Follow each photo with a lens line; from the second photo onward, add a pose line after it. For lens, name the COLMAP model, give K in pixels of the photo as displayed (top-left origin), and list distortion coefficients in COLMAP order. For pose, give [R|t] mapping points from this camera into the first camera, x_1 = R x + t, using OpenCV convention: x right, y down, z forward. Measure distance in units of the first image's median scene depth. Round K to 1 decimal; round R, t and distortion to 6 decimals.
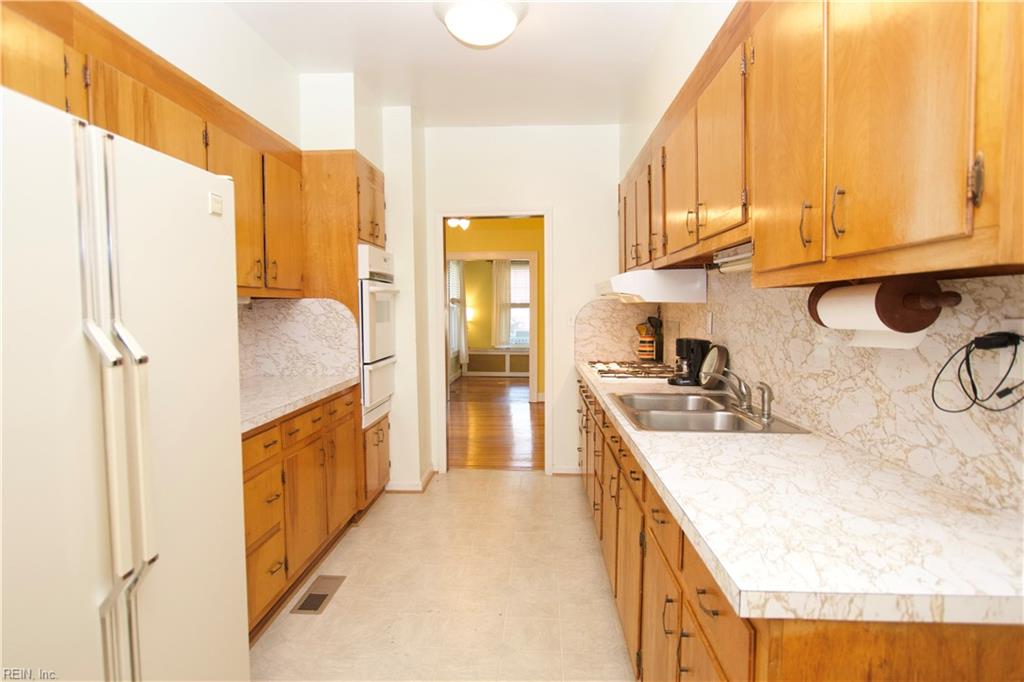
lens RADIAL K [[574.7, 0, 509.4], [0, 574.7, 343.3], [0, 0, 1]] dist [-0.020798, 0.002383]
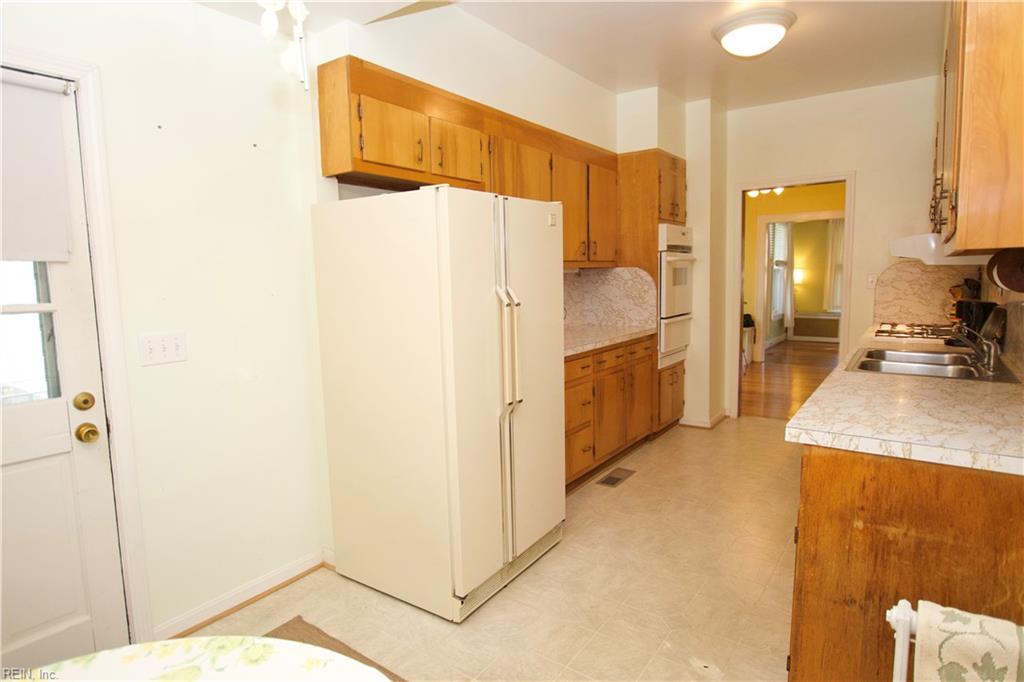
lens RADIAL K [[574.7, 0, 509.4], [0, 574.7, 343.3], [0, 0, 1]] dist [-0.020798, 0.002383]
pose [[0.843090, 0.049004, -0.535536, 0.152313], [-0.014346, 0.997535, 0.068694, 0.008977], [0.537582, -0.050232, 0.841714, -0.260993]]
